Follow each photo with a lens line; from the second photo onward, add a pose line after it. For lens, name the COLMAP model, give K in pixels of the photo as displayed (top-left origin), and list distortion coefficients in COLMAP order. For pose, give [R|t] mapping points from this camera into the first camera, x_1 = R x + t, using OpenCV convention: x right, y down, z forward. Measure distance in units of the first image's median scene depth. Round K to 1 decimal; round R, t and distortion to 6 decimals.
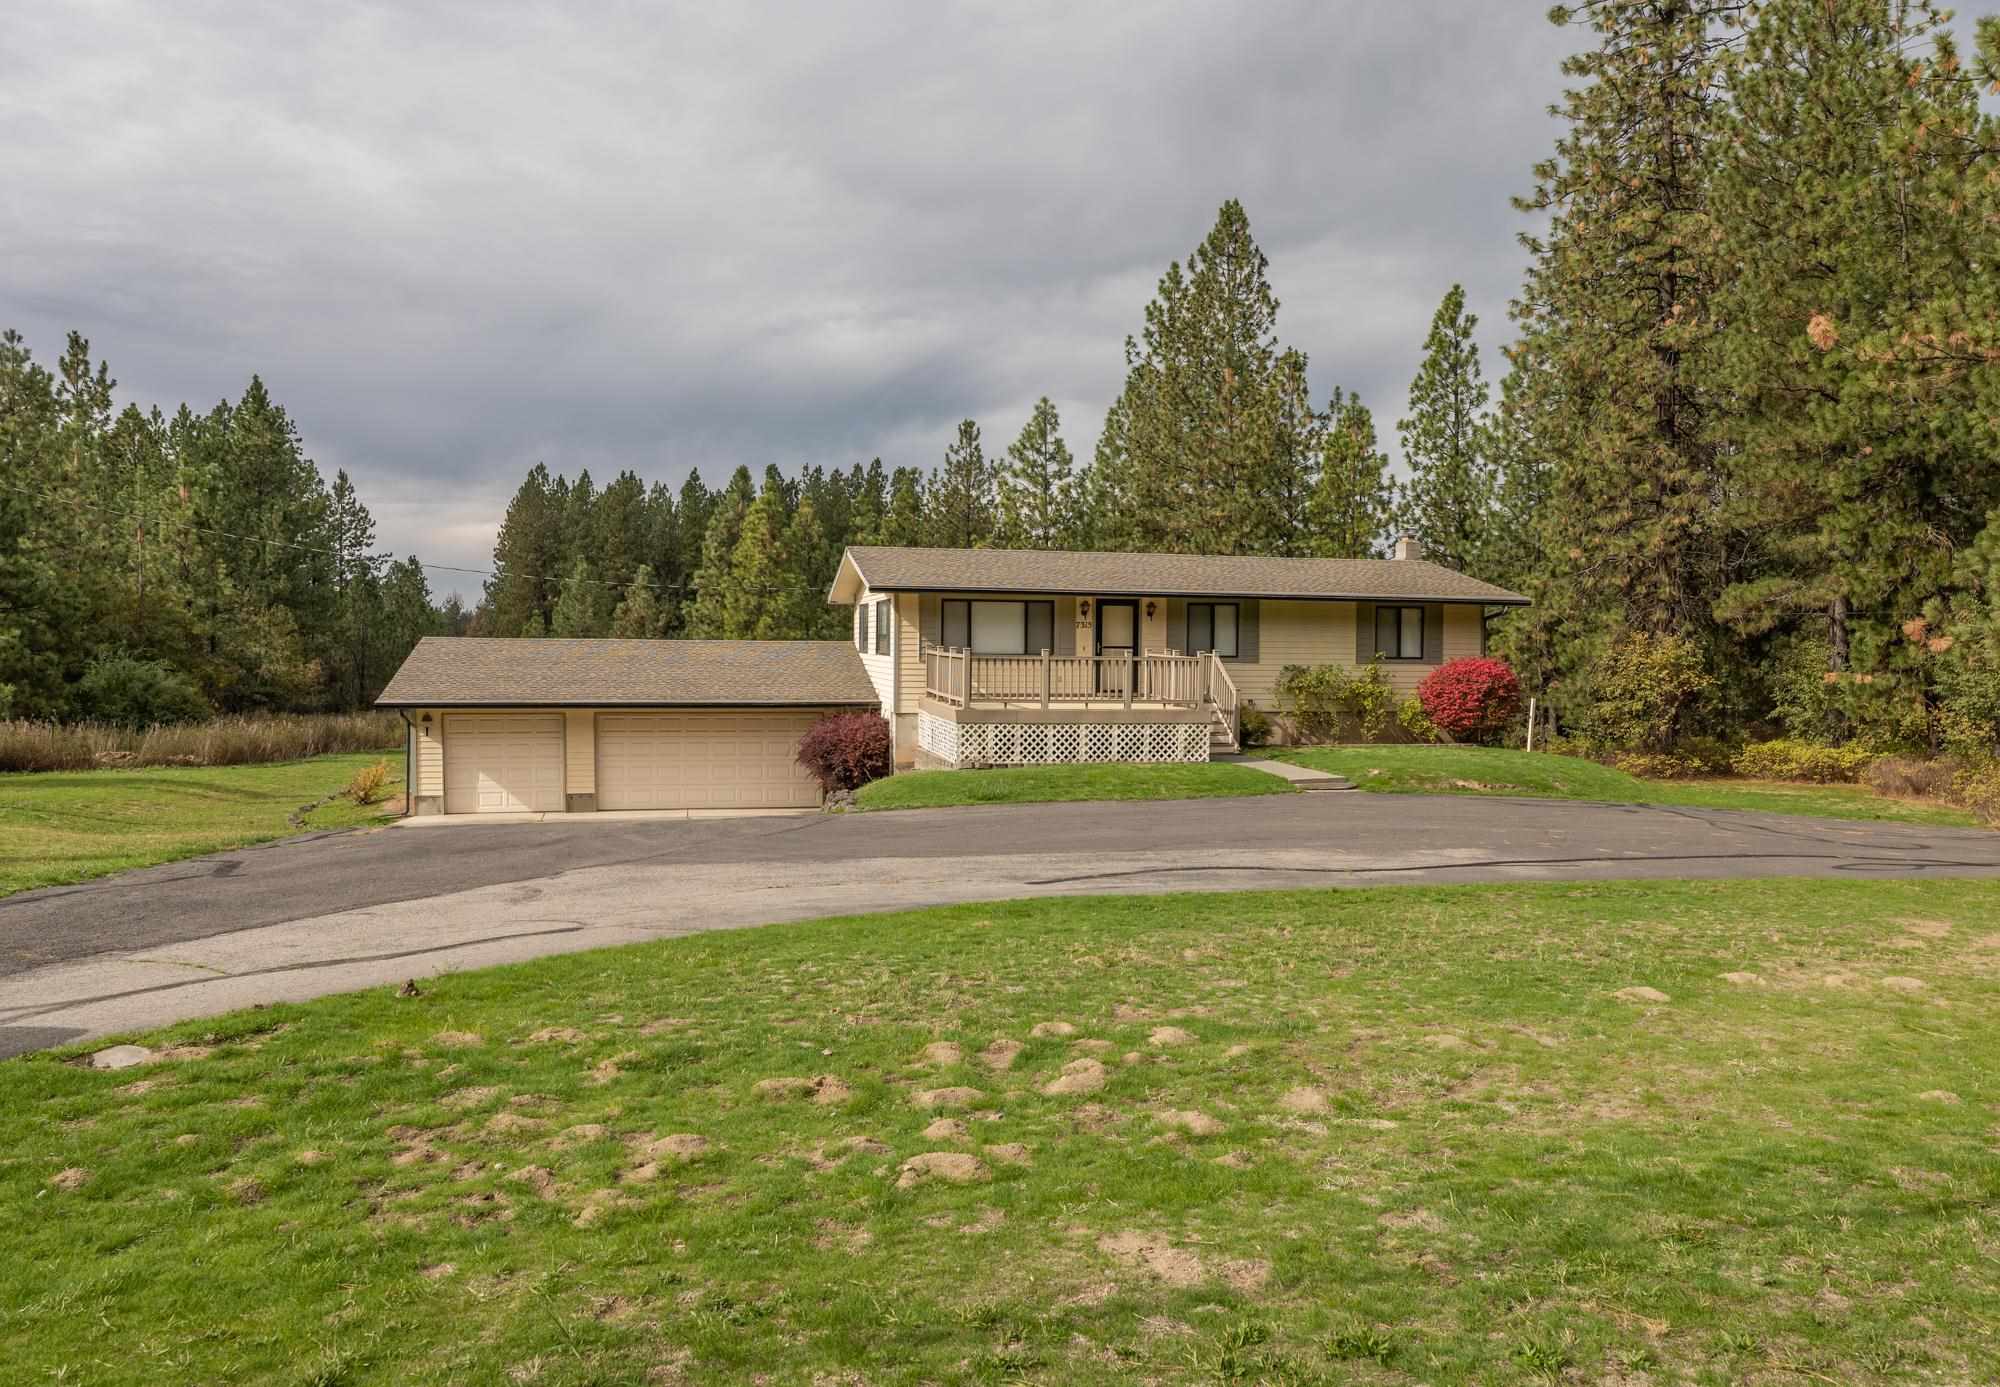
lens RADIAL K [[1423.0, 0, 1001.0], [0, 1423.0, 695.9], [0, 0, 1]] dist [0.005947, -0.000918]
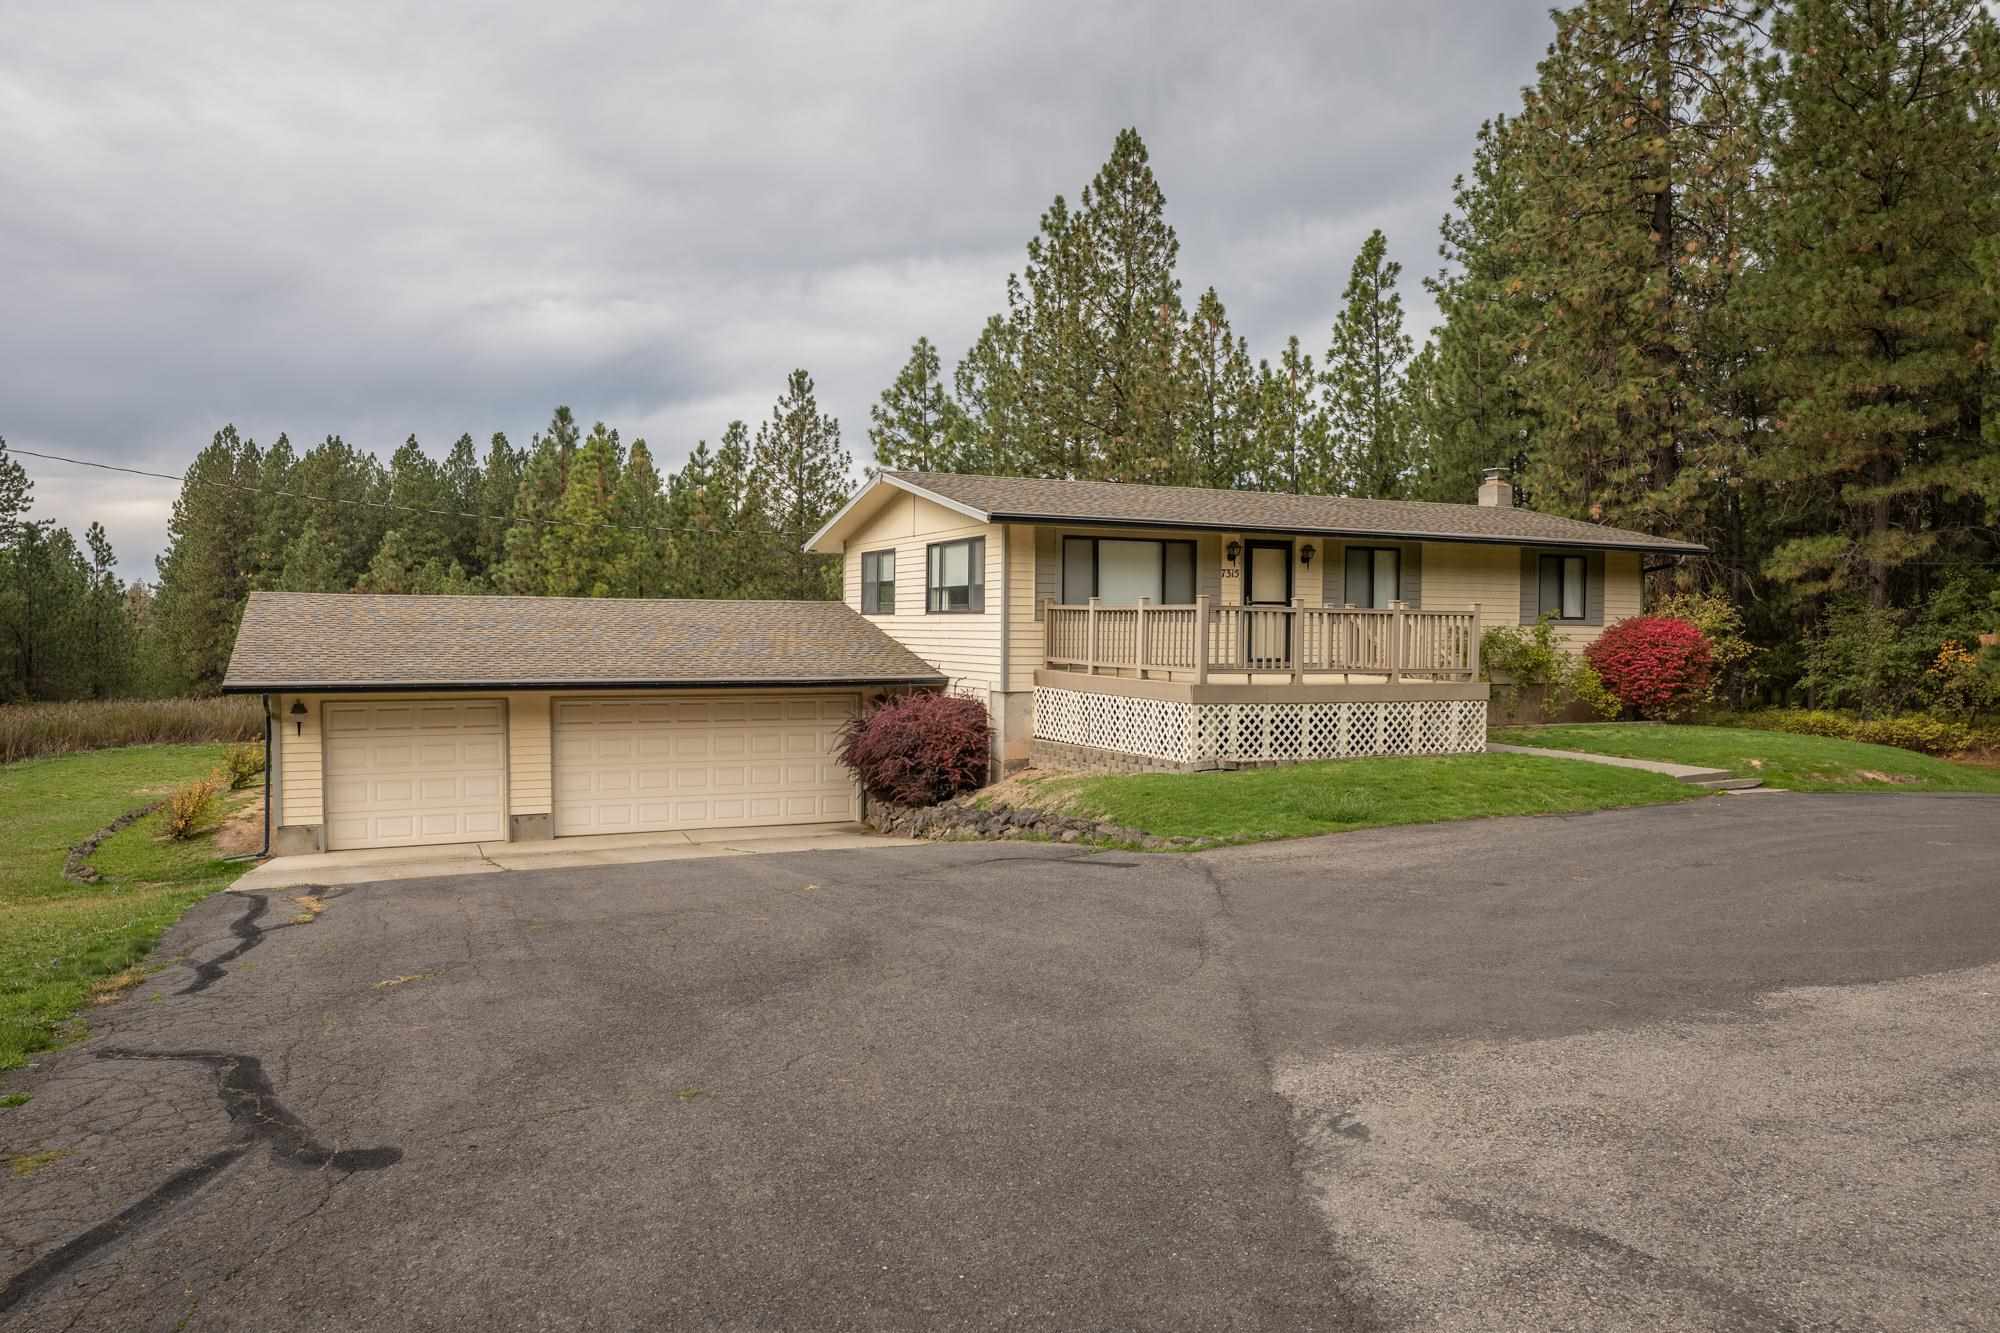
lens RADIAL K [[1397.0, 0, 998.9], [0, 1397.0, 663.0], [0, 0, 1]] dist [0.004321, 0.000235]
pose [[0.979472, -0.007455, 0.201441, -0.110936], [0.009584, 0.999908, -0.009598, 0.002176], [-0.201350, 0.011331, 0.979454, 0.154606]]
